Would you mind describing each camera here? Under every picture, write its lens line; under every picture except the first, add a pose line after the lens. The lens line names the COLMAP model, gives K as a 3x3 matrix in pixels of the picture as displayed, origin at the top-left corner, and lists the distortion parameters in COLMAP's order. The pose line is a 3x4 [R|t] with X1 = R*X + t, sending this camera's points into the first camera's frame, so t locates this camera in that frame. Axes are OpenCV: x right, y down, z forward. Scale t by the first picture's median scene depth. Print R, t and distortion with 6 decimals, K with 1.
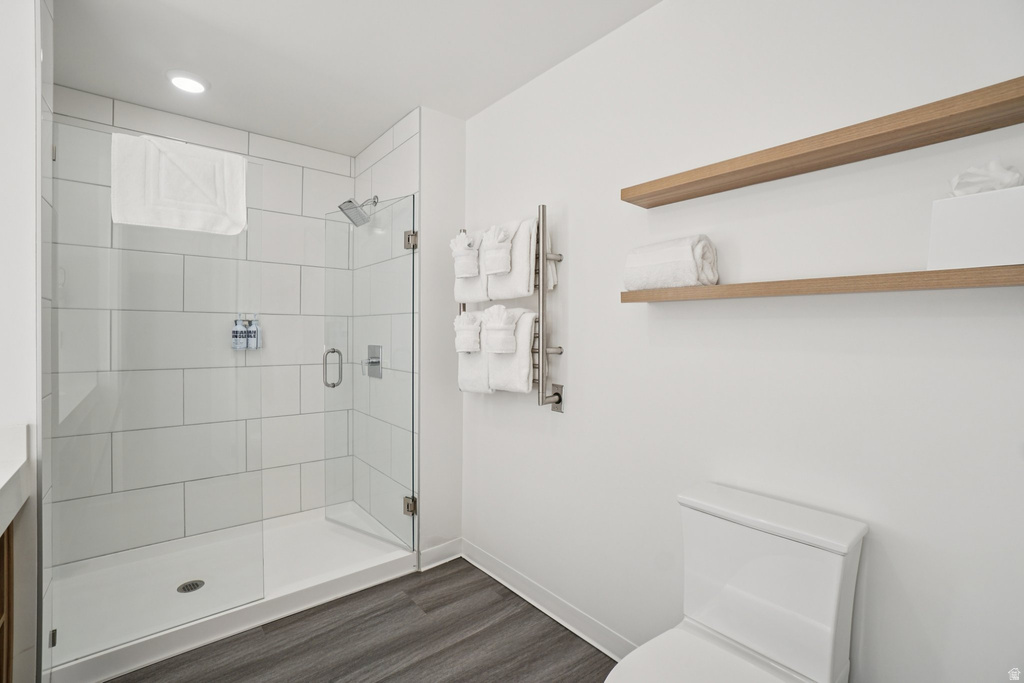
lens RADIAL K [[450.5, 0, 501.7], [0, 450.5, 341.4], [0, 0, 1]] dist [-0.052672, 0.020295]
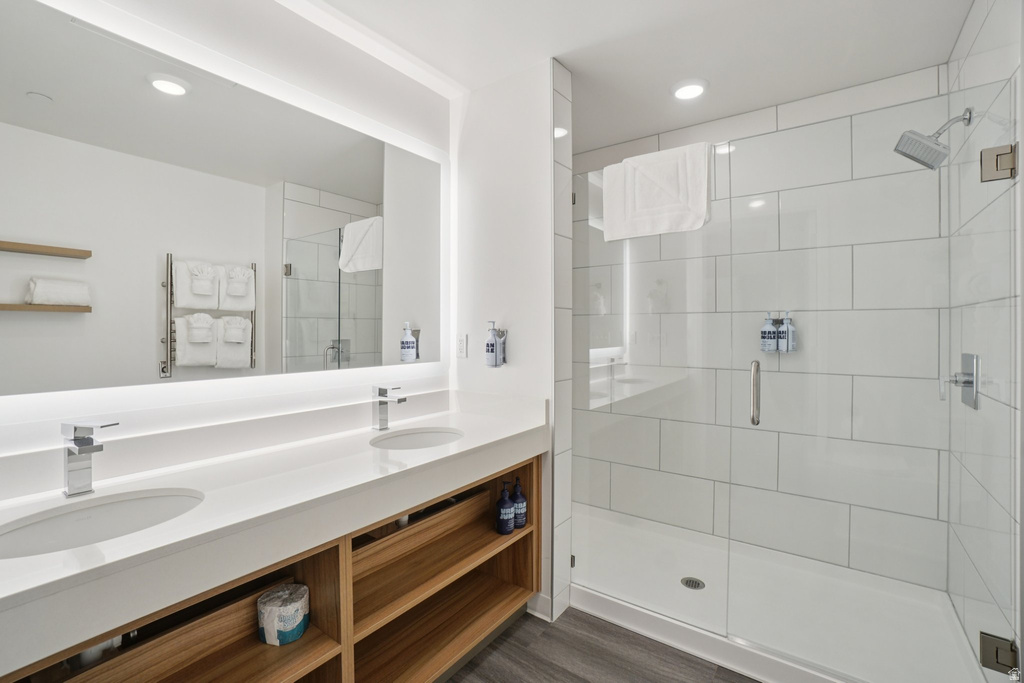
lens RADIAL K [[454.6, 0, 502.4], [0, 454.6, 336.3], [0, 0, 1]] dist [-0.052295, 0.019325]
pose [[0.248761, 0.006339, -0.968544, 0.156328], [-0.017409, 0.999846, 0.002072, -0.006263], [0.968409, 0.016346, 0.248833, 0.271314]]
